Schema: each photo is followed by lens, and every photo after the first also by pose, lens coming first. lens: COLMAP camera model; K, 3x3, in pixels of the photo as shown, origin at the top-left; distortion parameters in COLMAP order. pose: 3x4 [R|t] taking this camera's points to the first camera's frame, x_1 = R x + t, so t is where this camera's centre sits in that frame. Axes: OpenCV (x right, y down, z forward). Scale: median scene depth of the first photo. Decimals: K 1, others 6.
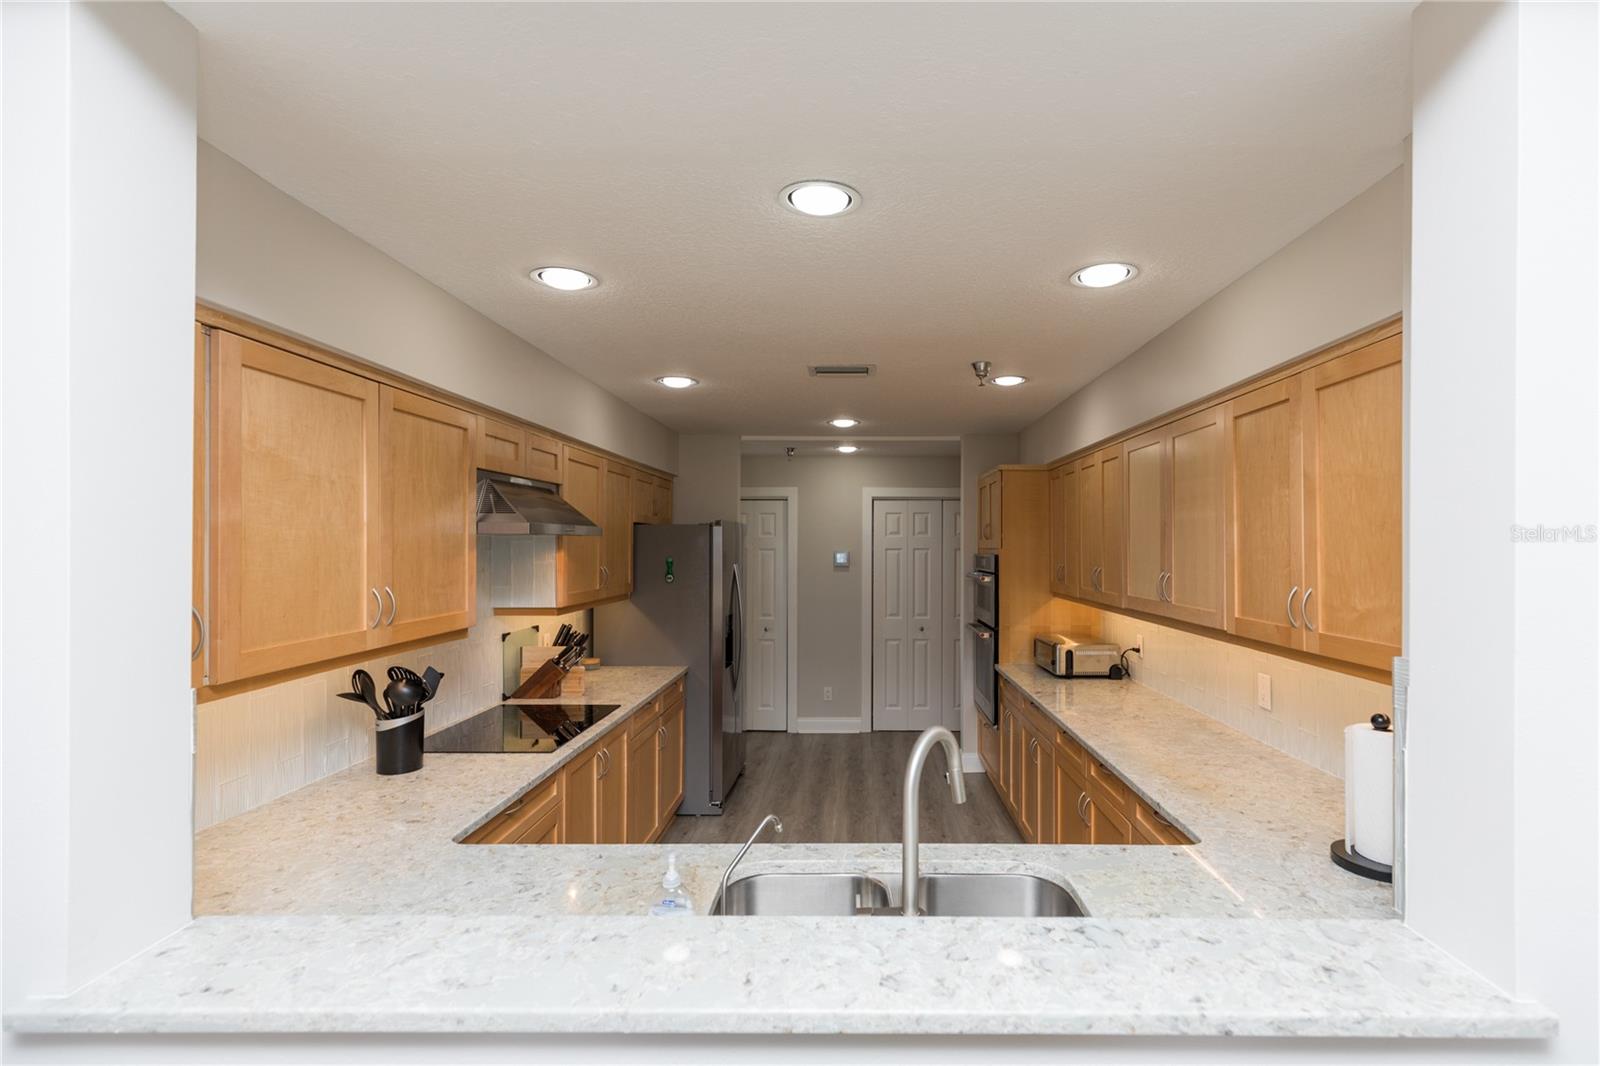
lens RADIAL K [[742.7, 0, 849.6], [0, 742.7, 542.2], [0, 0, 1]] dist [-0.001764, 0.000270]
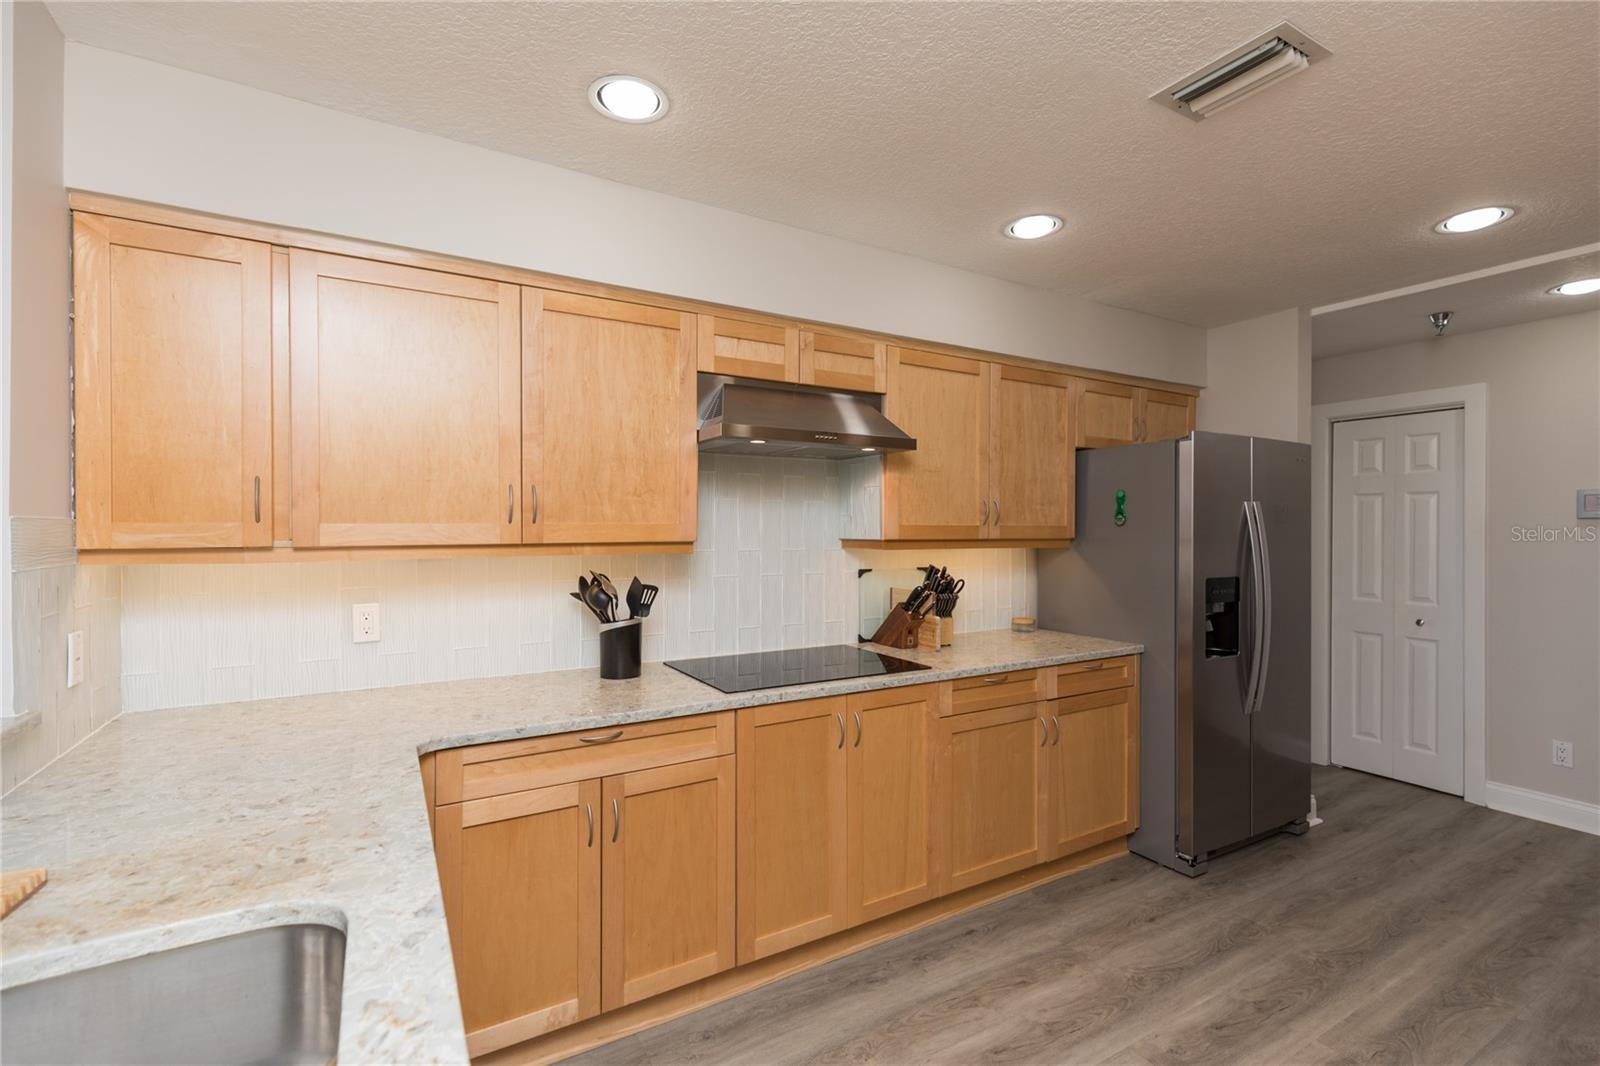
lens RADIAL K [[713.0, 0, 803.3], [0, 713.0, 530.1], [0, 0, 1]] dist [0.004394, 0.000054]
pose [[0.521482, 0.004709, -0.853249, 0.234812], [0.001773, 0.999977, 0.006602, 0.066808], [0.853260, -0.004955, 0.521462, 0.468880]]
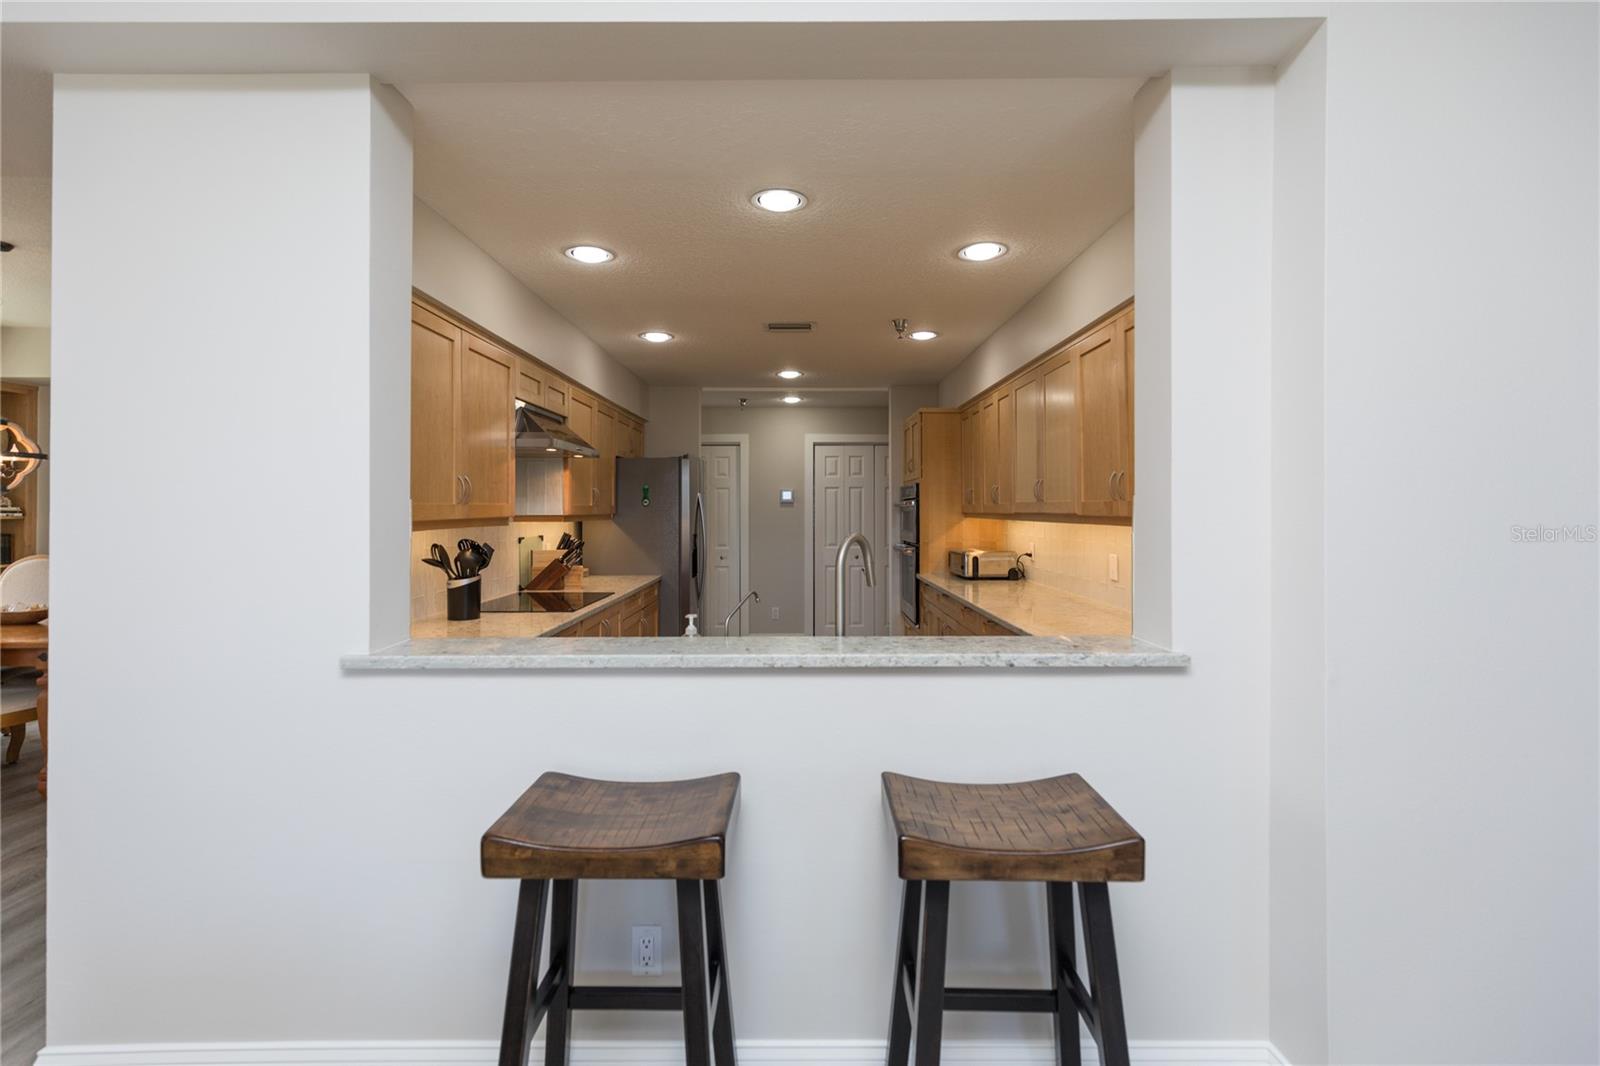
lens RADIAL K [[713.0, 0, 797.0], [0, 713.0, 499.9], [0, 0, 1]] dist [0.004394, 0.000054]
pose [[0.999957, -0.003585, 0.008519, -0.008927], [0.003654, 0.999960, -0.008106, 0.068957], [-0.008490, 0.008137, 0.999931, -0.197762]]
